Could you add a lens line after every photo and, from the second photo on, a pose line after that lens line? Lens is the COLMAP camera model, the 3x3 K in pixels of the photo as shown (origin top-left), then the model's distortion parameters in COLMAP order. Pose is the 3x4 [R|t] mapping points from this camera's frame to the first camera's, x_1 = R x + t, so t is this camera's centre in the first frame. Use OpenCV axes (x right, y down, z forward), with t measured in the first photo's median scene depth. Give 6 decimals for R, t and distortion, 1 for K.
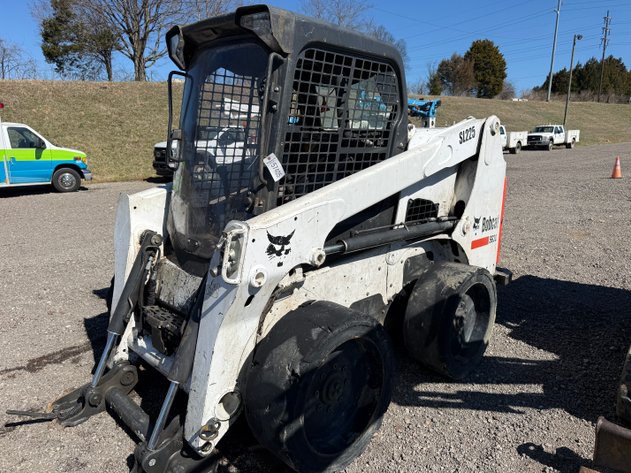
lens RADIAL K [[443.8, 0, 315.5], [0, 443.8, 236.5], [0, 0, 1]] dist [0.001924, -0.001894]
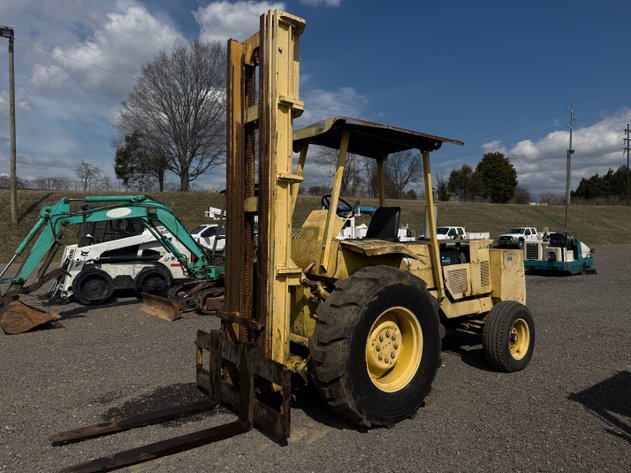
lens RADIAL K [[436.5, 0, 315.5], [0, 436.5, 236.5], [0, 0, 1]] dist [0.033695, -0.001251]
pose [[0.991063, 0.017435, -0.132250, 0.153599], [-0.045314, 0.976469, -0.210842, 0.037134], [0.125462, 0.214951, 0.968533, -0.169146]]
